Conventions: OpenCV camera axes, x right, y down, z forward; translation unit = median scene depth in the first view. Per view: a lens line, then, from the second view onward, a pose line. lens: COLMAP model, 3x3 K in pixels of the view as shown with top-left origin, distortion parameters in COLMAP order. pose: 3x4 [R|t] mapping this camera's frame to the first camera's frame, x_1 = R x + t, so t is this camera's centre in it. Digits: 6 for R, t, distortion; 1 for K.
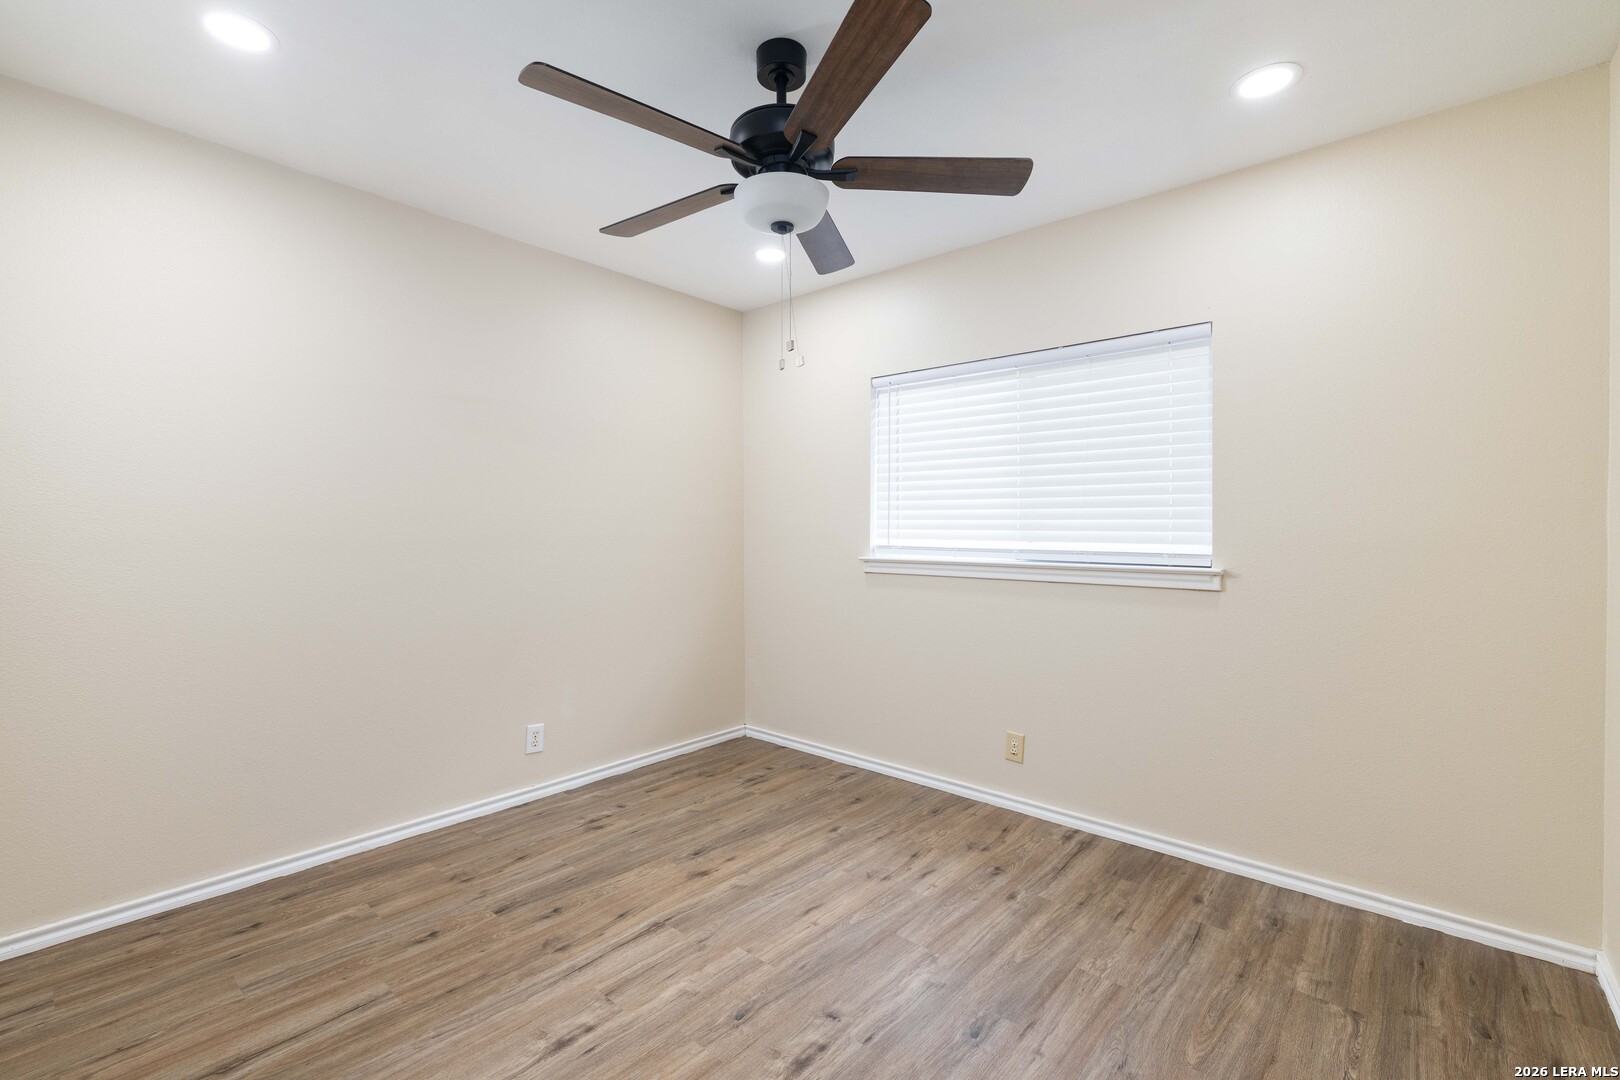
lens RADIAL K [[707.0, 0, 820.8], [0, 707.0, 541.1], [0, 0, 1]] dist [0.000824, 0.000054]
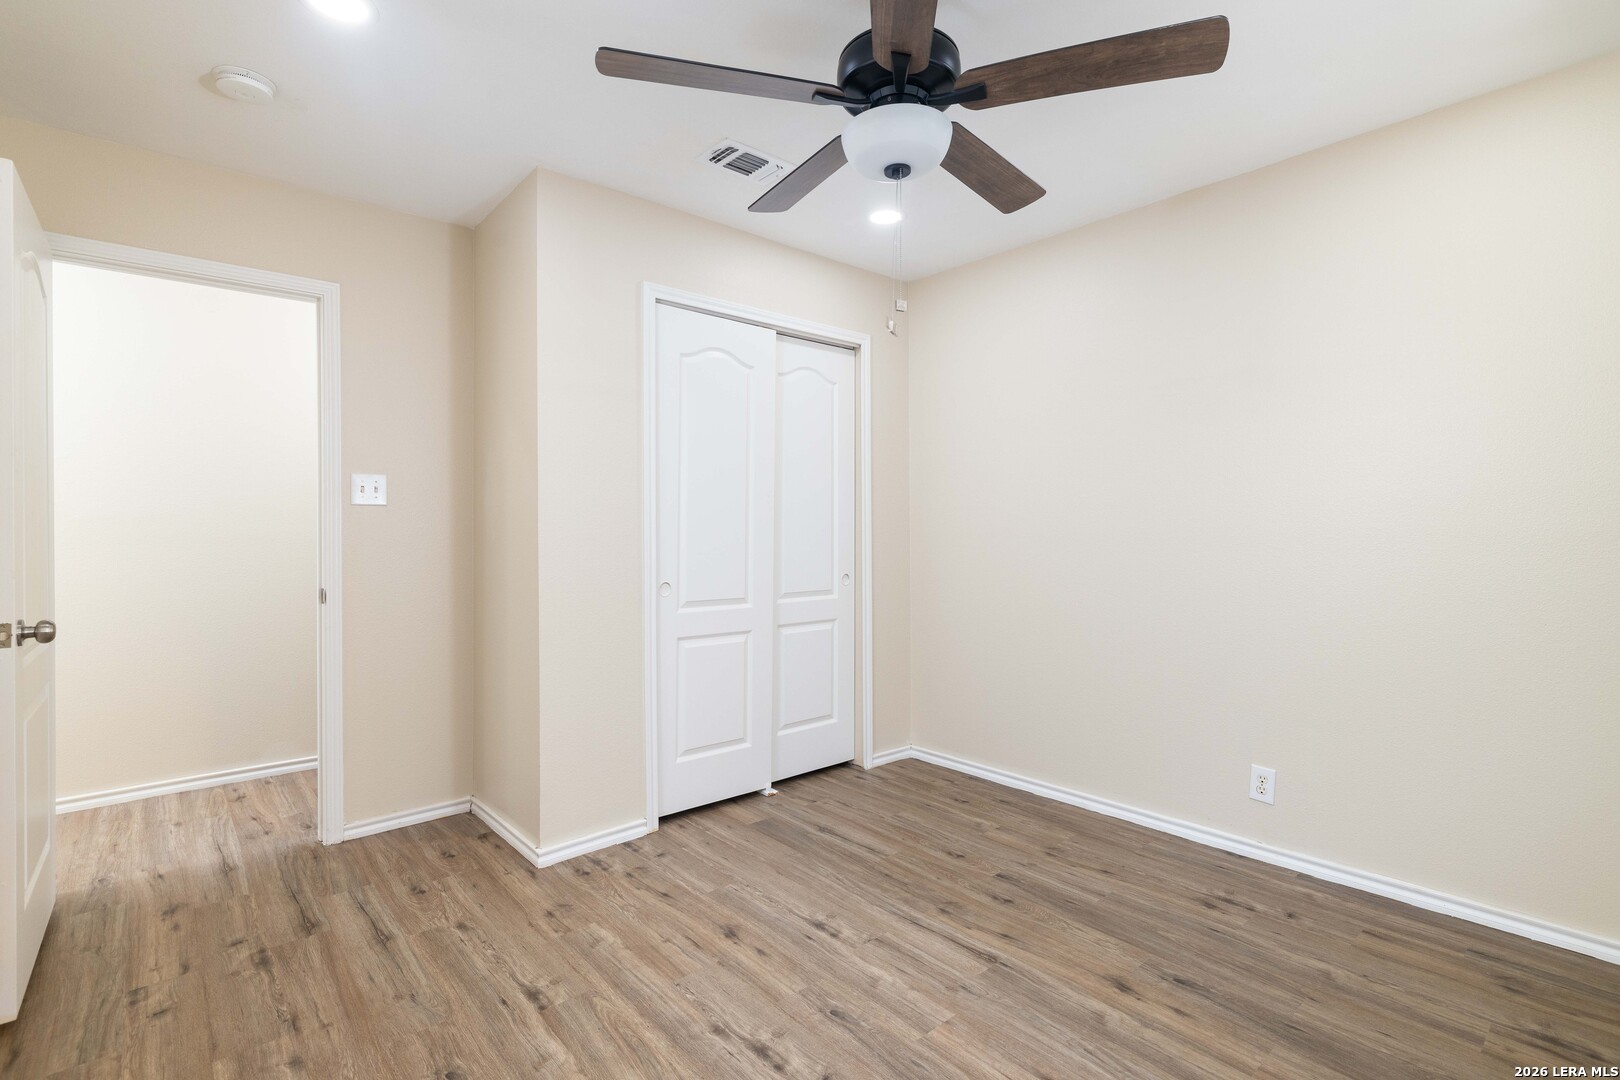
lens RADIAL K [[786.8, 0, 820.2], [0, 786.8, 534.8], [0, 0, 1]] dist [-0.002961, -0.000132]
pose [[-0.154442, 0.008515, -0.987965, 0.706390], [-0.011164, 0.999884, 0.010363, -0.007393], [0.987939, 0.012630, -0.154329, 0.828718]]
